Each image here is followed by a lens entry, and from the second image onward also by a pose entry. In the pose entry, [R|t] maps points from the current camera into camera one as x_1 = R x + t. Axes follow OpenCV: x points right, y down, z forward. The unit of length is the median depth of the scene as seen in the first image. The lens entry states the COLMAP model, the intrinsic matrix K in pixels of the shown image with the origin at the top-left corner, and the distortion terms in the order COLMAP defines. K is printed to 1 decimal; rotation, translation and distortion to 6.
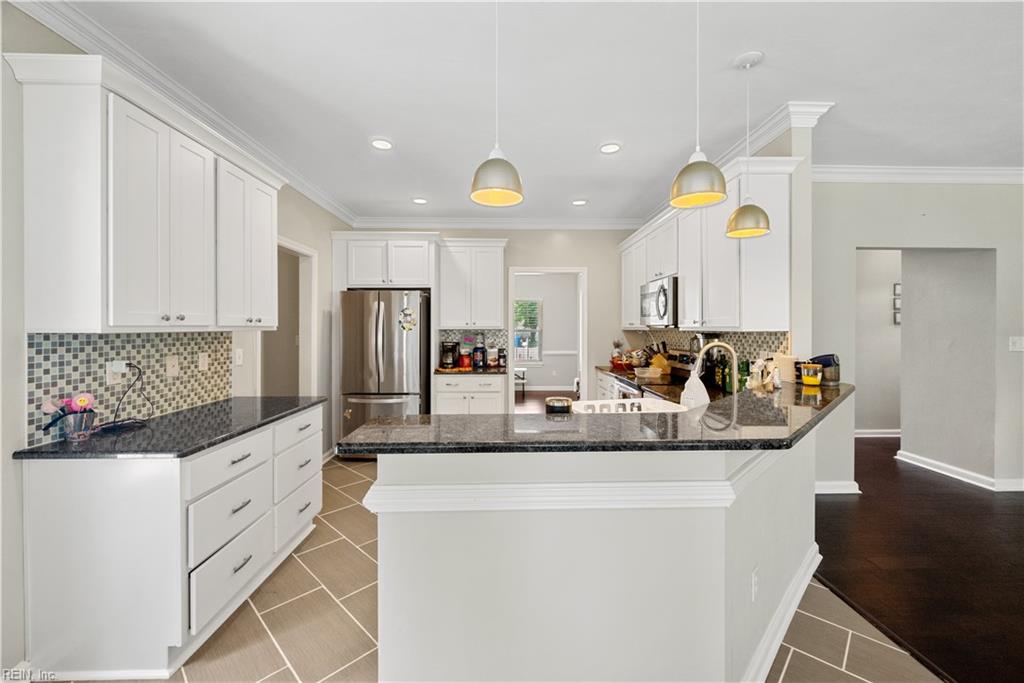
lens RADIAL K [[407.3, 0, 516.4], [0, 407.3, 327.1], [0, 0, 1]] dist [-0.000186, 0.000031]
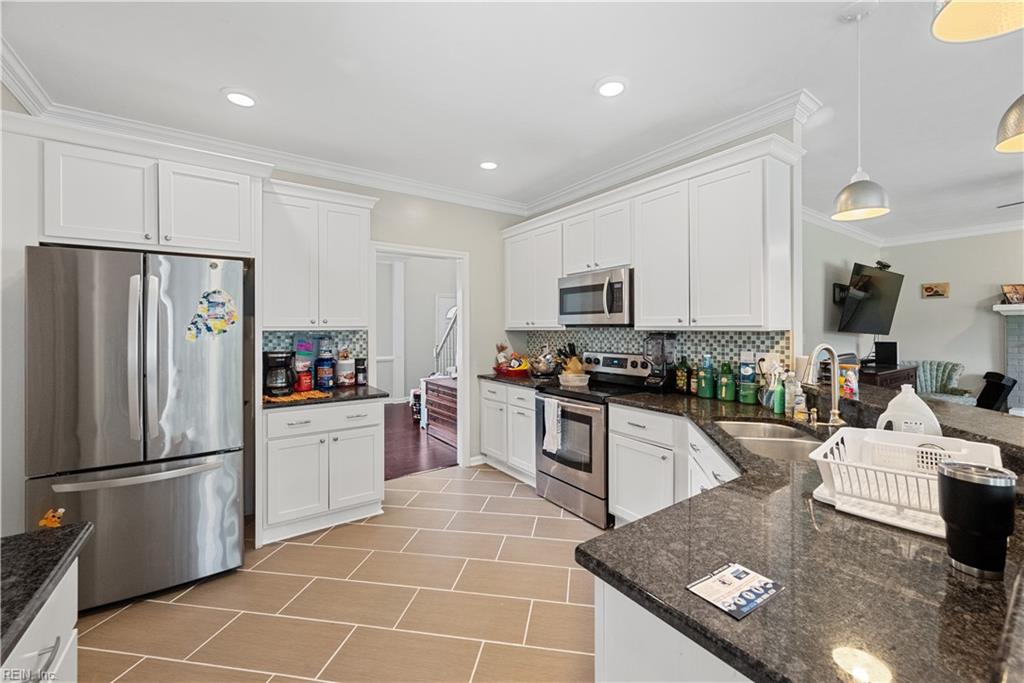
lens RADIAL K [[407.3, 0, 516.4], [0, 407.3, 327.1], [0, 0, 1]] dist [-0.000186, 0.000031]
pose [[0.827706, -0.000539, 0.561162, -0.212728], [0.002185, 0.999995, -0.002264, 0.001817], [-0.561158, 0.003100, 0.827703, 0.300376]]
